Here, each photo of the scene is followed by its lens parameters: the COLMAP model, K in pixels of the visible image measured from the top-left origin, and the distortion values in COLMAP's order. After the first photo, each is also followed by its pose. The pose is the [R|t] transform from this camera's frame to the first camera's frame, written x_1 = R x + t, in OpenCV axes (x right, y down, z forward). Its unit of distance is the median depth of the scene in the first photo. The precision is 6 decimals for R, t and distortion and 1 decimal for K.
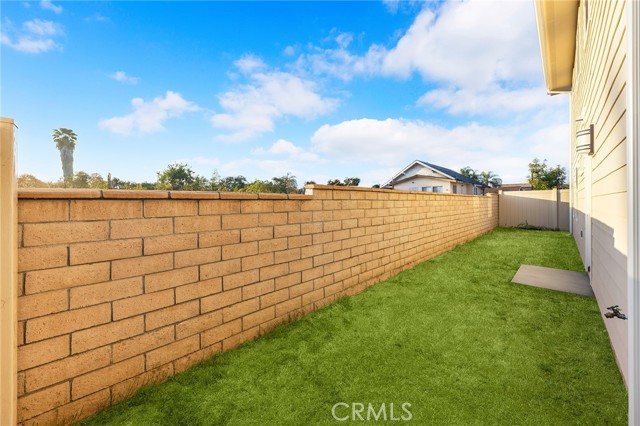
lens RADIAL K [[226.4, 0, 319.9], [0, 226.4, 205.3], [0, 0, 1]] dist [-0.000215, -0.000149]
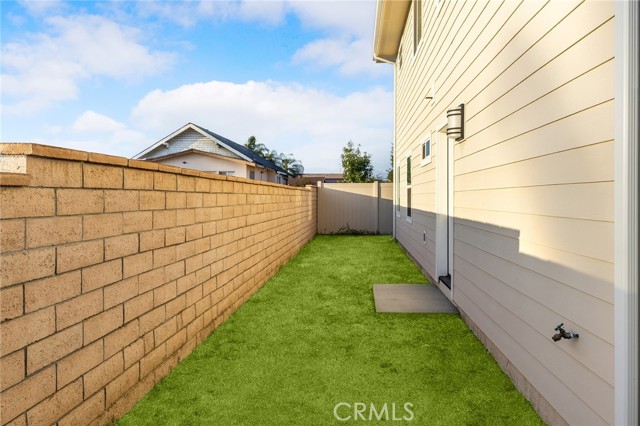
lens RADIAL K [[402.4, 0, 321.1], [0, 402.4, 198.5], [0, 0, 1]] dist [0.001731, 0.000380]
pose [[0.722508, 0.006347, 0.691334, -0.095109], [0.002088, 0.999933, -0.011362, 0.001409], [-0.691360, 0.009653, 0.722446, 0.157926]]
